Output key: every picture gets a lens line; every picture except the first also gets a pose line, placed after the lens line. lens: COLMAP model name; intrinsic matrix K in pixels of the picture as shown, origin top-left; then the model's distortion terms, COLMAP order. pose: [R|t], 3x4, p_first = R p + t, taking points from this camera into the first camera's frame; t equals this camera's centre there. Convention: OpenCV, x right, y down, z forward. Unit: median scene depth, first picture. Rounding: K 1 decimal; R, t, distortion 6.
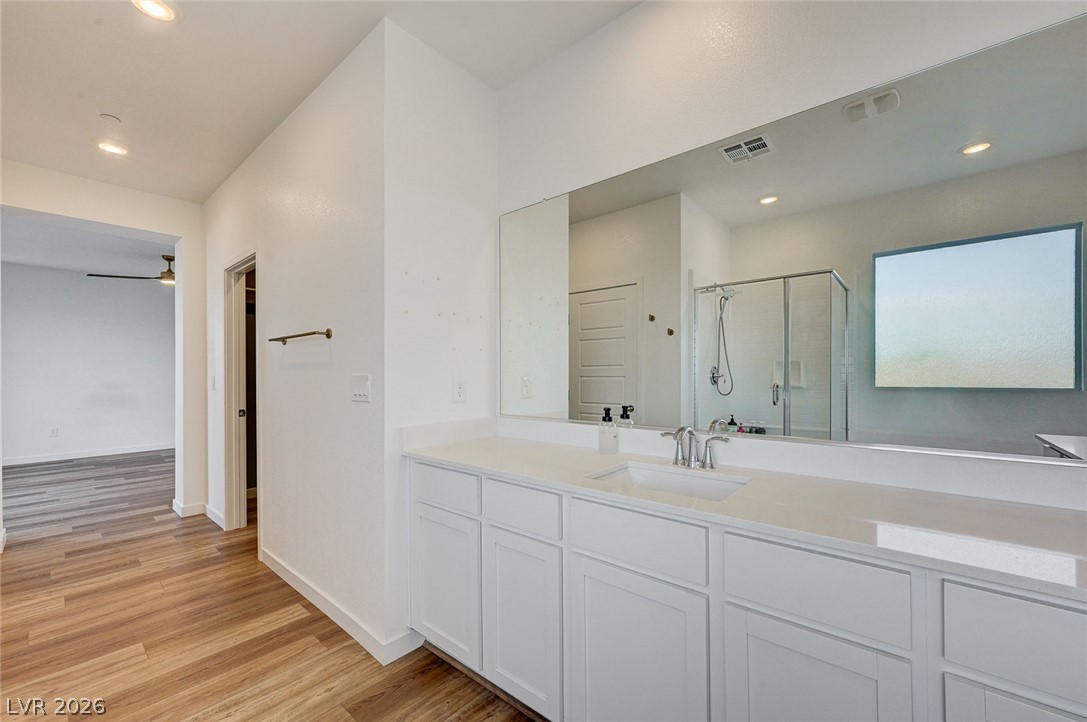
lens RADIAL K [[431.4, 0, 551.1], [0, 431.4, 367.3], [0, 0, 1]] dist [-0.002091, 0.000194]
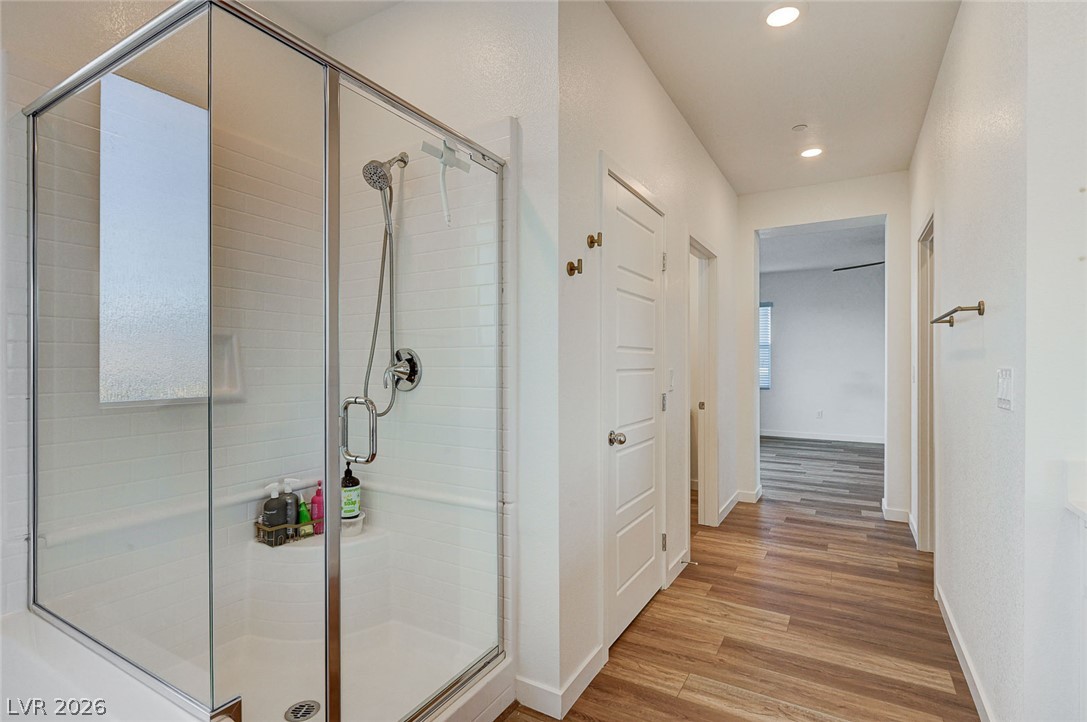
lens RADIAL K [[520.8, 0, 543.5], [0, 520.8, 361.0], [0, 0, 1]] dist [-0.001996, -0.000239]
pose [[0.171397, 0.001611, -0.985201, 0.155658], [0.011338, 0.999929, 0.003608, -0.003559], [0.985137, -0.011789, 0.171367, 0.131954]]
